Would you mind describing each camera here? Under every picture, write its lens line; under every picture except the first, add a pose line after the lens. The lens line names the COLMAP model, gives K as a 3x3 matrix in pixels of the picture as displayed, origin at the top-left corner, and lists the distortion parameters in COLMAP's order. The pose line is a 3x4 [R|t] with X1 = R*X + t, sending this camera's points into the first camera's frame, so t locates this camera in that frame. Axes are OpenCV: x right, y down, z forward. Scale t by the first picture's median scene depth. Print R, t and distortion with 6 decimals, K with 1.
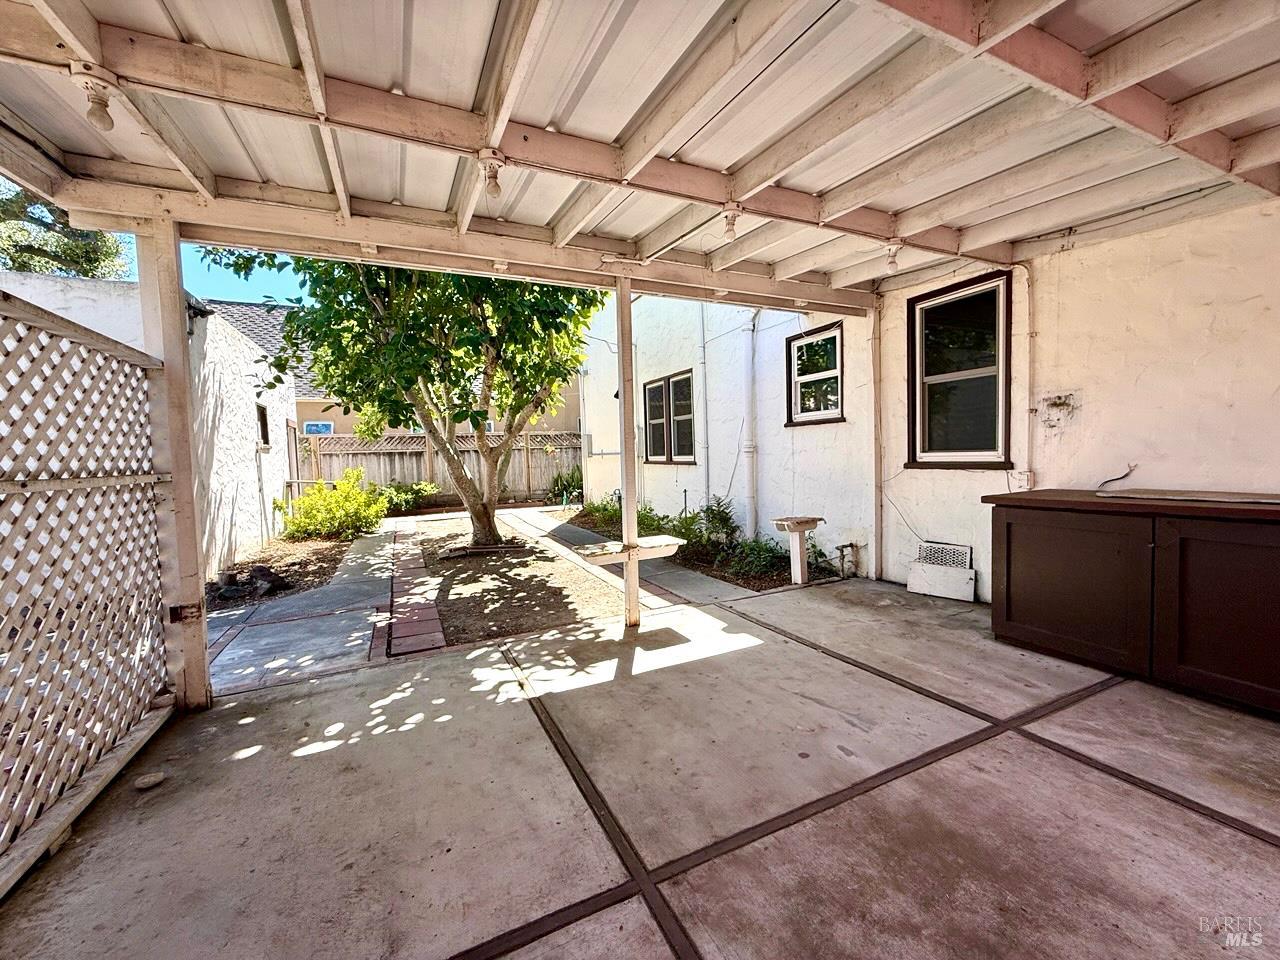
lens RADIAL K [[512.1, 0, 640.0], [0, 512.1, 480.0], [0, 0, 1]] dist [0.000583, 0.000056]
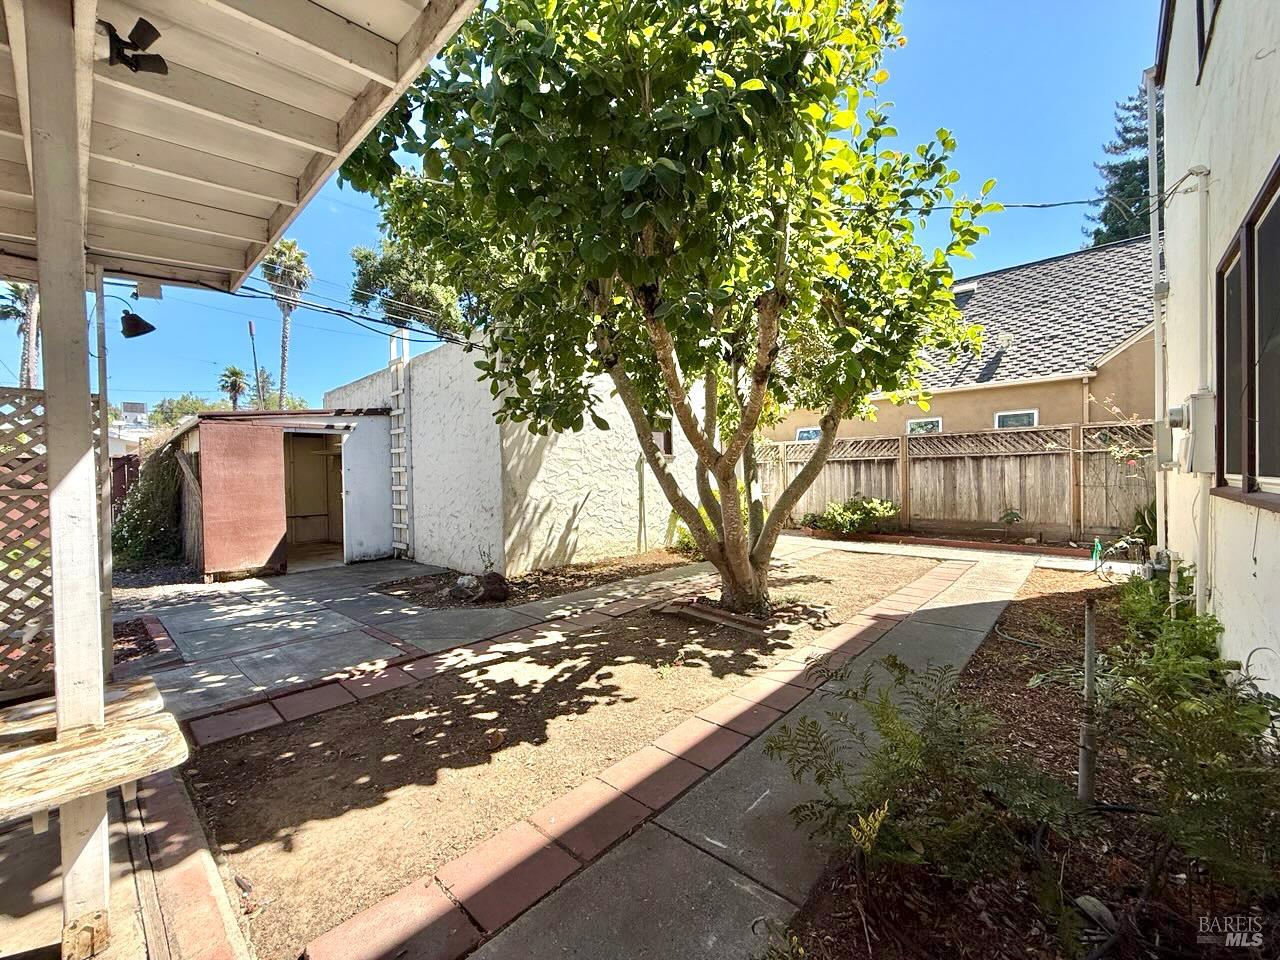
lens RADIAL K [[512.1, 0, 640.0], [0, 512.1, 480.0], [0, 0, 1]] dist [0.000583, 0.000056]
pose [[0.380798, 0.033674, -0.924045, 0.375595], [-0.043631, 0.998878, 0.018421, -0.060688], [0.923628, 0.033302, 0.381840, 0.992917]]
